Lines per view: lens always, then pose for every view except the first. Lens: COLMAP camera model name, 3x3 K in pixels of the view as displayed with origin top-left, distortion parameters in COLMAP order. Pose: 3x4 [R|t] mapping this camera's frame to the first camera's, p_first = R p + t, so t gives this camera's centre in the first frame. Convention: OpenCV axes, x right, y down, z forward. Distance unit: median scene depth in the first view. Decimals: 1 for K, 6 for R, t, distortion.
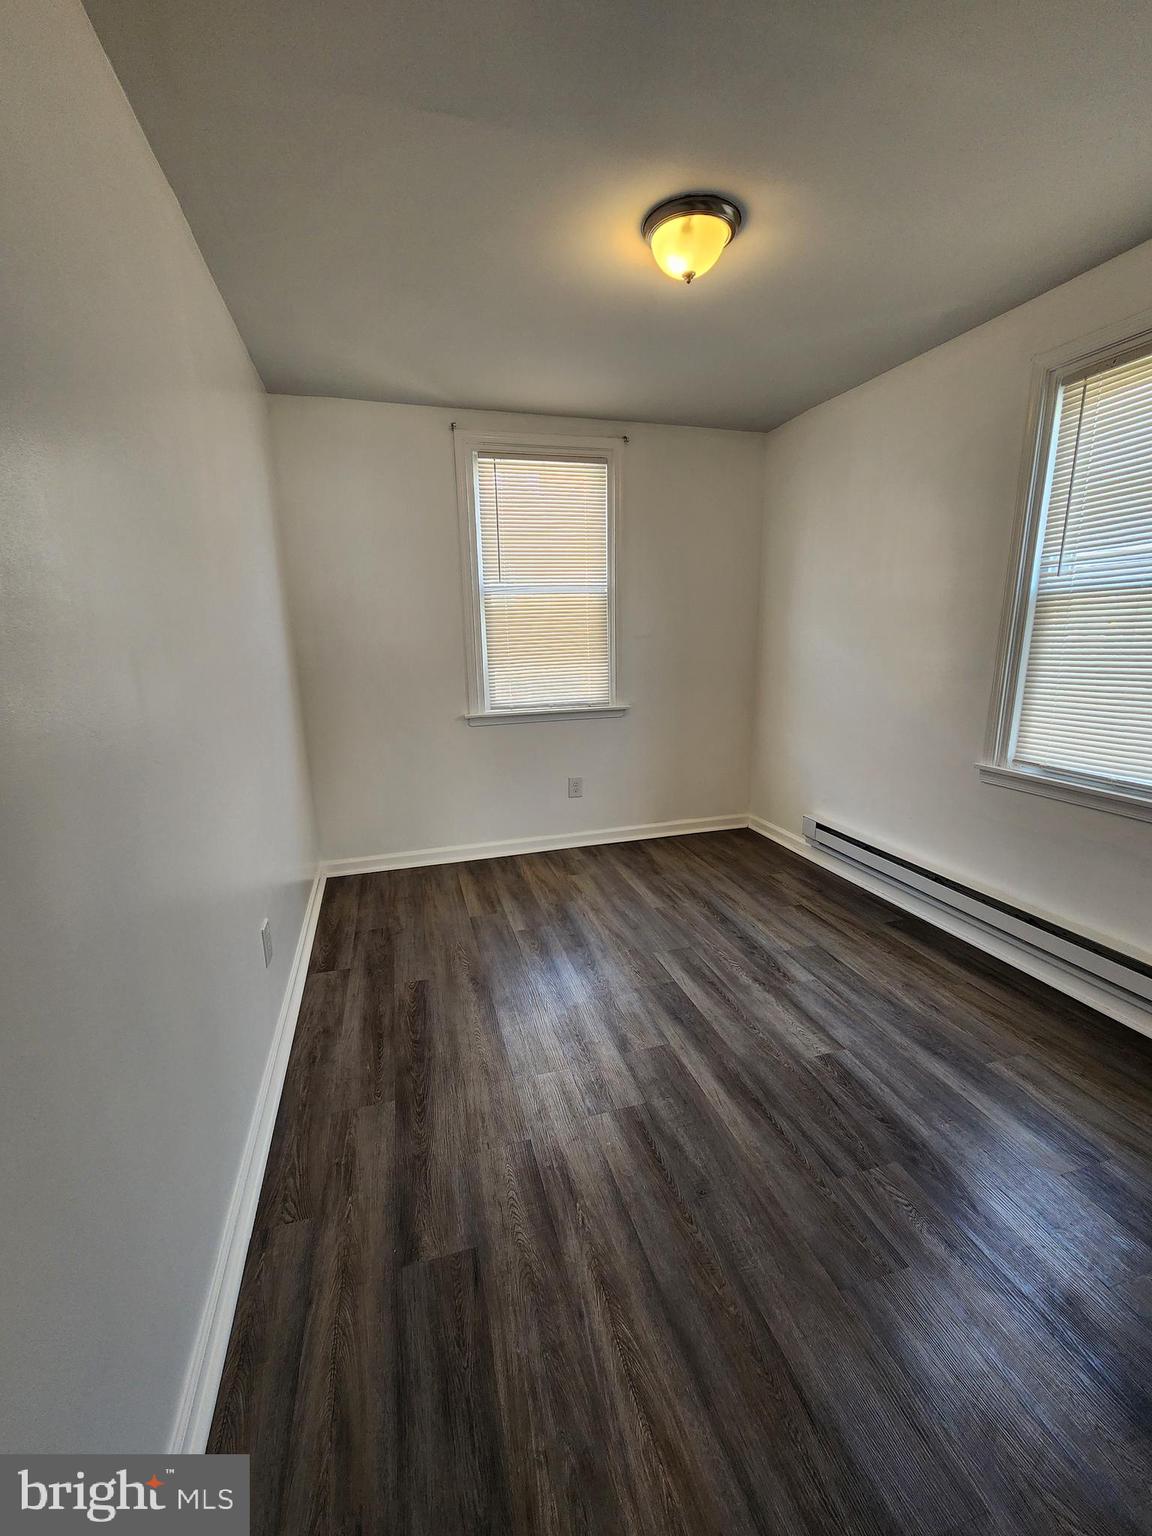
lens RADIAL K [[635.5, 0, 577.6], [0, 635.5, 767.1], [0, 0, 1]] dist [-0.003811, 0.001179]
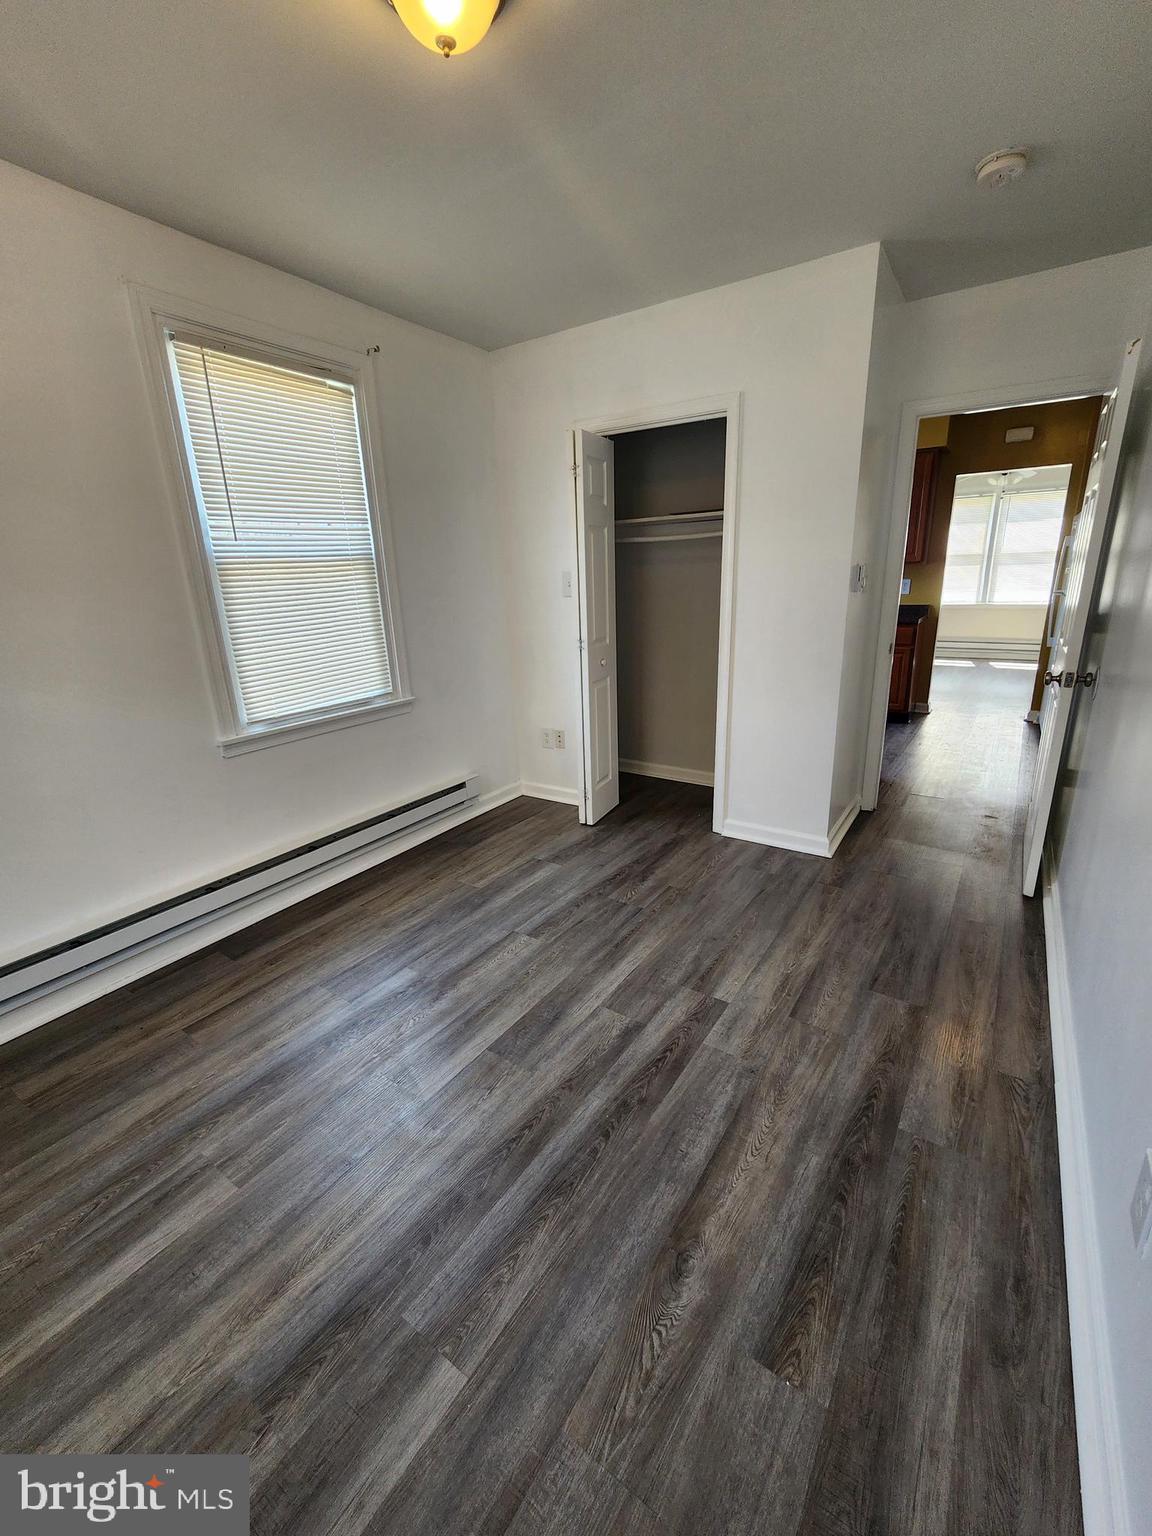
lens RADIAL K [[635.5, 0, 577.6], [0, 635.5, 767.1], [0, 0, 1]] dist [-0.003811, 0.001179]
pose [[-0.633234, -0.185283, 0.751455, -0.482924], [0.209437, 0.893676, 0.396837, -0.276992], [-0.745085, 0.408673, -0.527101, 1.343874]]
